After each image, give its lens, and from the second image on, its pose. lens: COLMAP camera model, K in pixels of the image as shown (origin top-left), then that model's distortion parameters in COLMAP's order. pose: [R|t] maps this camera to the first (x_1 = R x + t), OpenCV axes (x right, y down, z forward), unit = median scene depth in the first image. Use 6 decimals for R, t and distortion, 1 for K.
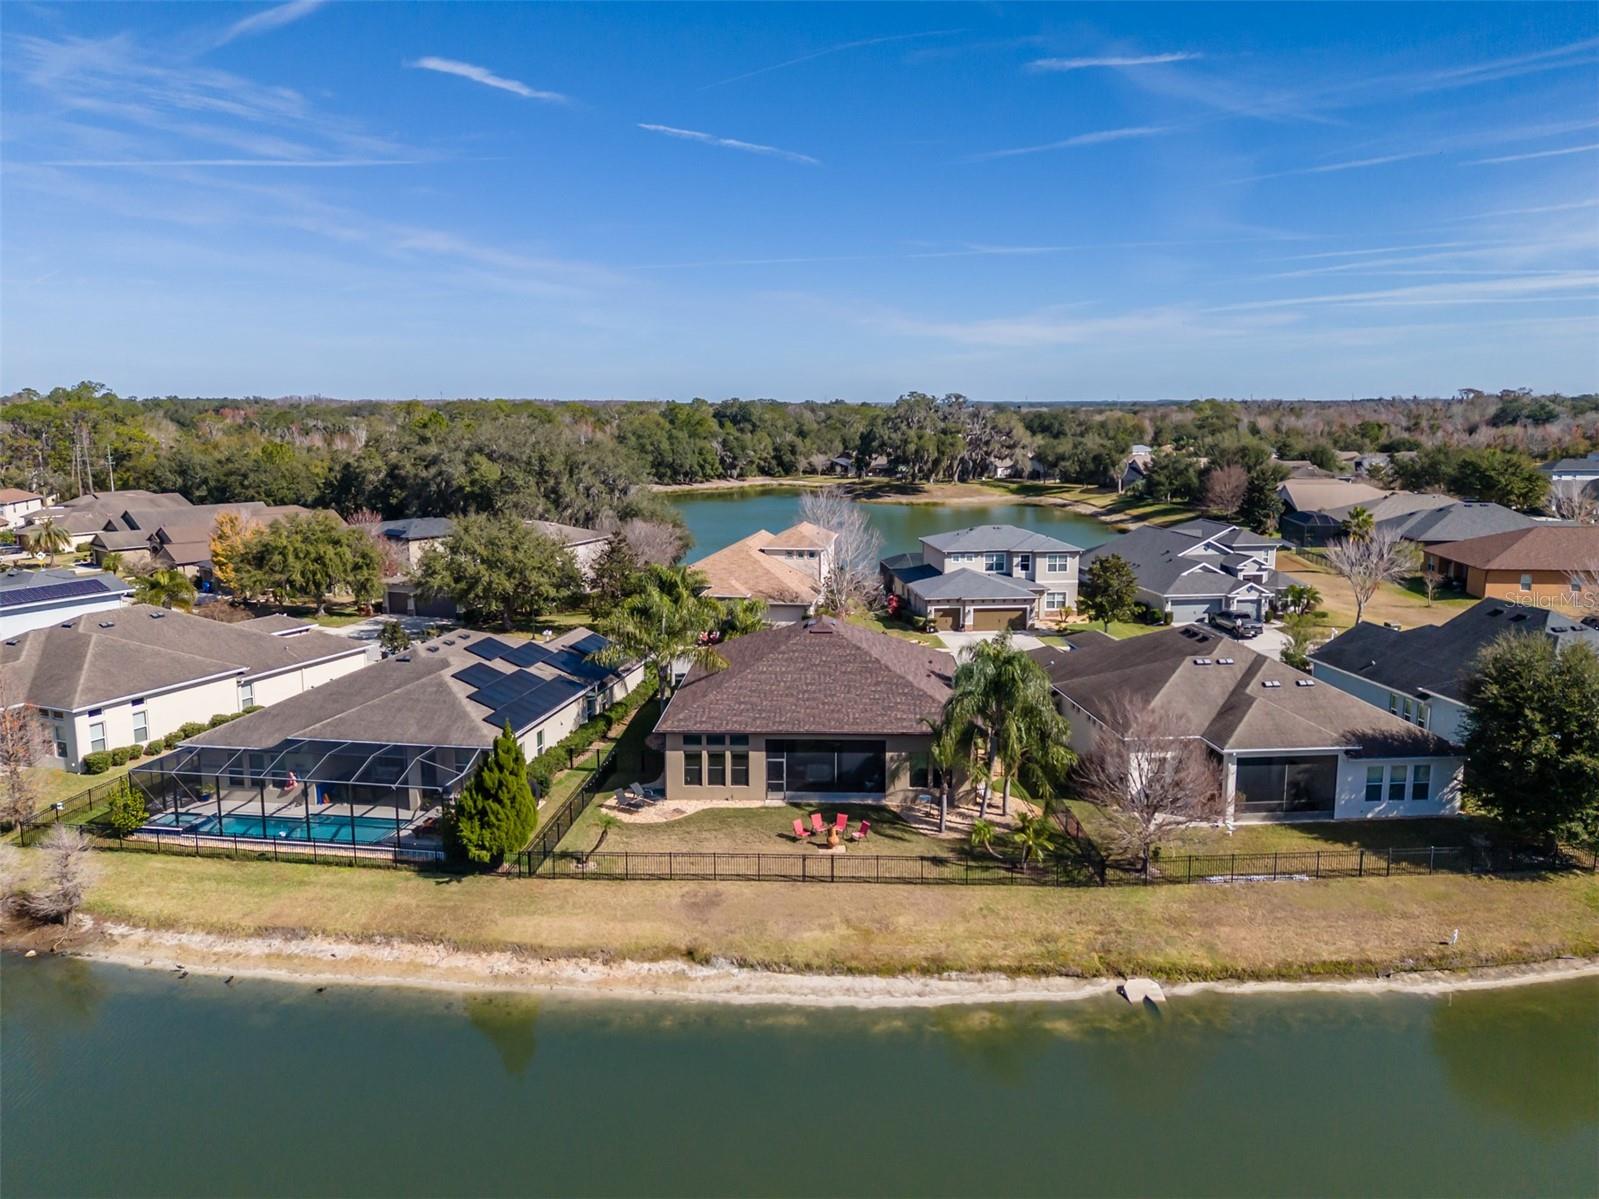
lens RADIAL K [[1133.6, 0, 829.6], [0, 1133.6, 621.2], [0, 0, 1]] dist [0.071454, -0.057028]
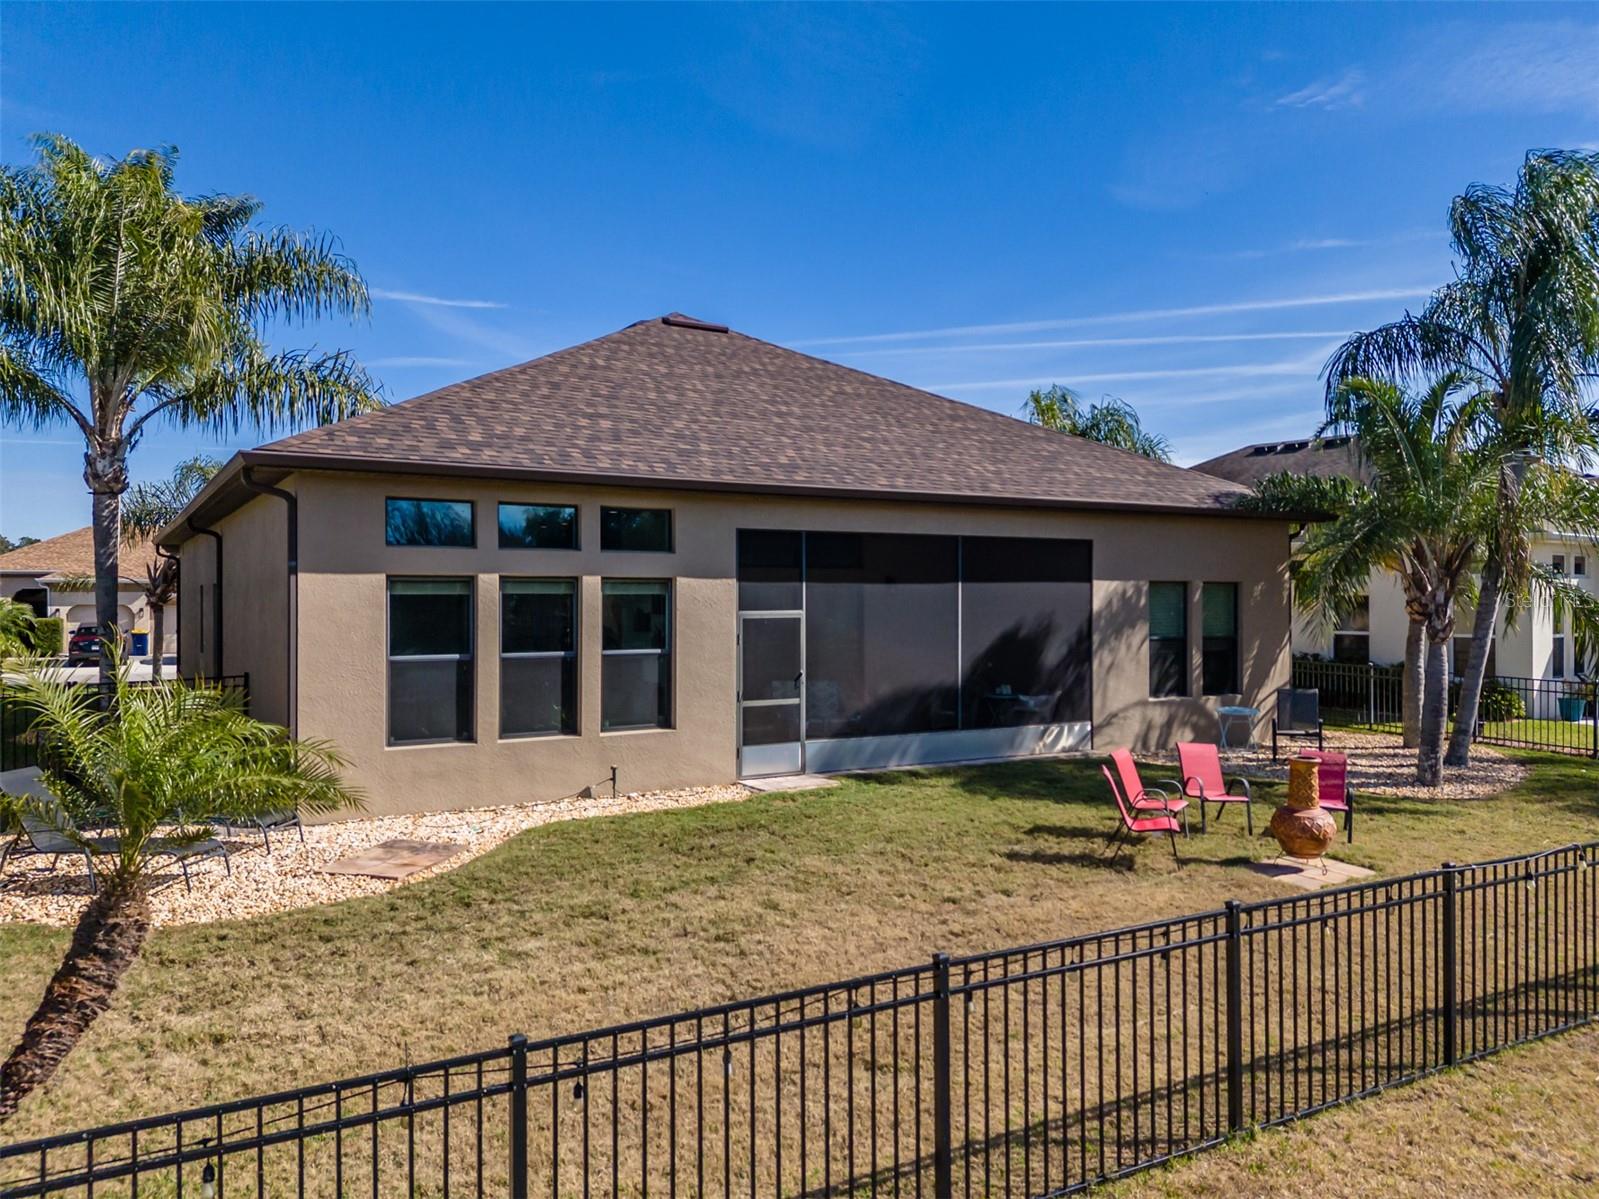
lens RADIAL K [[1133.6, 0, 779.9], [0, 1133.6, 592.5], [0, 0, 1]] dist [0.071454, -0.057028]
pose [[0.853010, 0.004302, 0.521876, -0.178216], [0.097106, 0.981196, -0.166809, 0.161079], [-0.512780, 0.192967, 0.836553, 0.788610]]
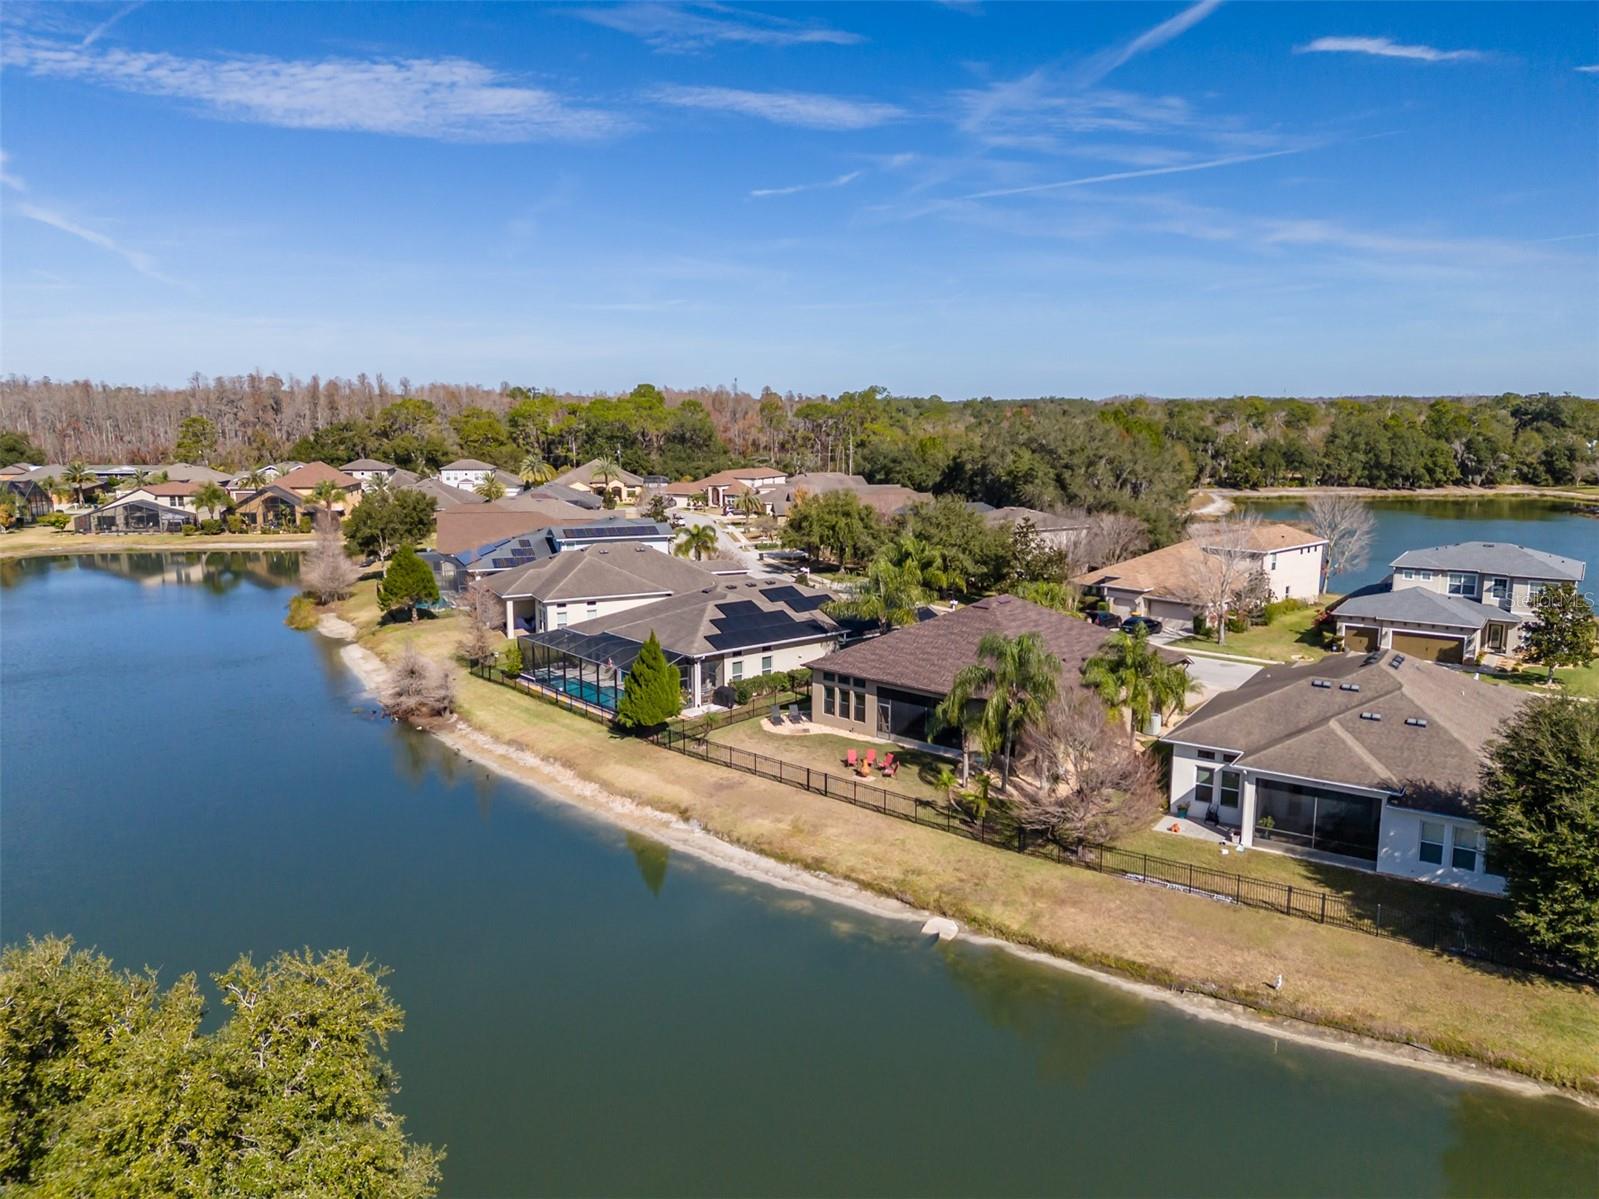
lens RADIAL K [[1133.6, 0, 810.8], [0, 1133.6, 600.8], [0, 0, 1]] dist [0.071454, -0.057028]
pose [[0.782599, 0.110345, -0.612669, 0.603799], [-0.119689, 0.992474, 0.025864, -0.005726], [0.610912, 0.053089, 0.789916, 0.019651]]
